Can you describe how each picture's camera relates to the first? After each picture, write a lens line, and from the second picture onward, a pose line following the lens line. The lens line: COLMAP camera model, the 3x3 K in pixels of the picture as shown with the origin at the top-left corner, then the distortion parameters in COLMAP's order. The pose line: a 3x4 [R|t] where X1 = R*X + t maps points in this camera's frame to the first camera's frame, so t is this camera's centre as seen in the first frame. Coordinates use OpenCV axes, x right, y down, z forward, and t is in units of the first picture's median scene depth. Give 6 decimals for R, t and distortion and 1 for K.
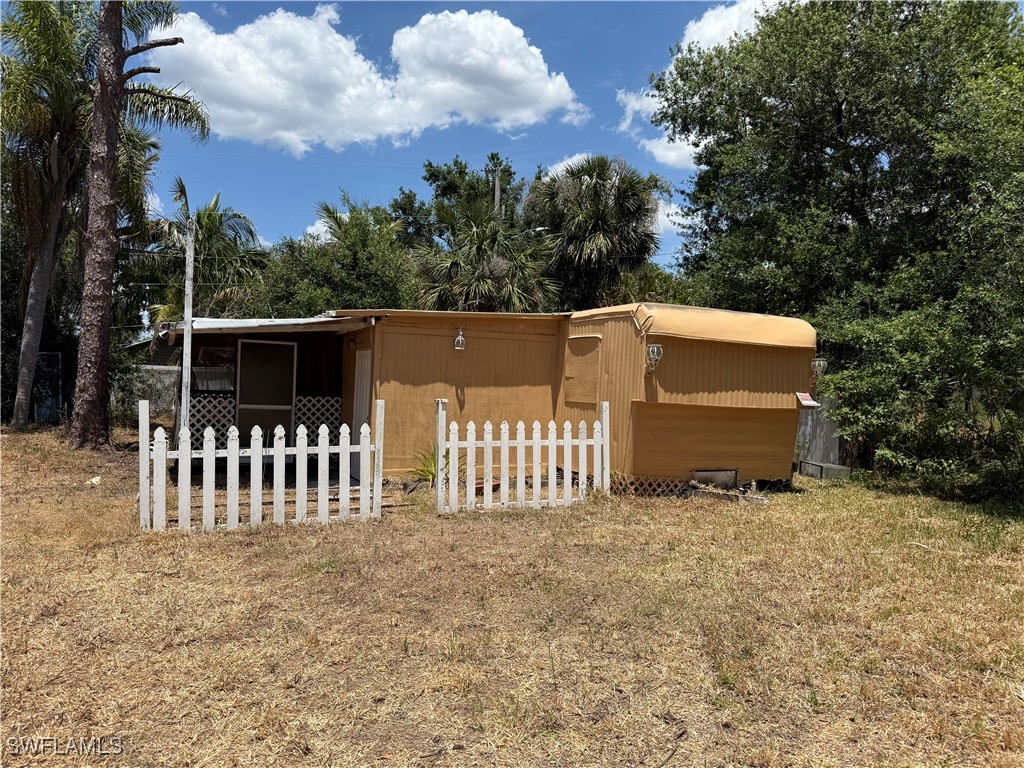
lens RADIAL K [[725.0, 0, 528.1], [0, 725.0, 386.6], [0, 0, 1]] dist [0.108684, -0.114939]
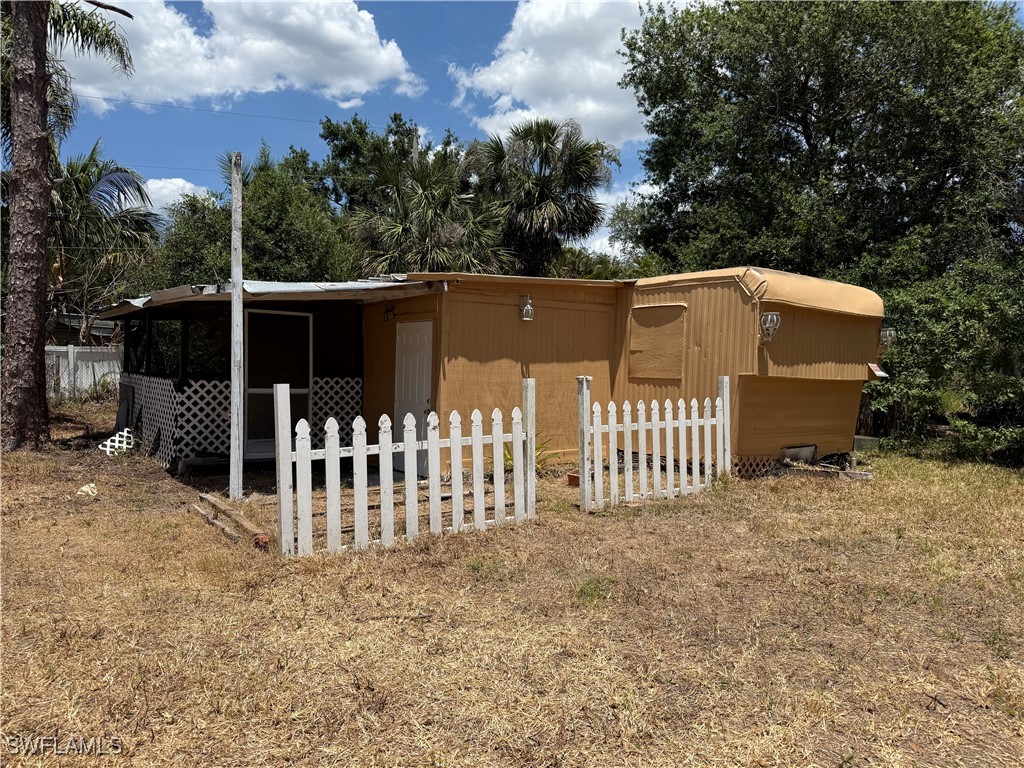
lens RADIAL K [[725.0, 0, 528.1], [0, 725.0, 386.6], [0, 0, 1]] dist [0.108684, -0.114939]
pose [[0.977349, -0.021955, 0.210494, -0.272493], [0.015629, 0.999376, 0.031671, 0.001048], [-0.211058, -0.027664, 0.977082, 0.137524]]
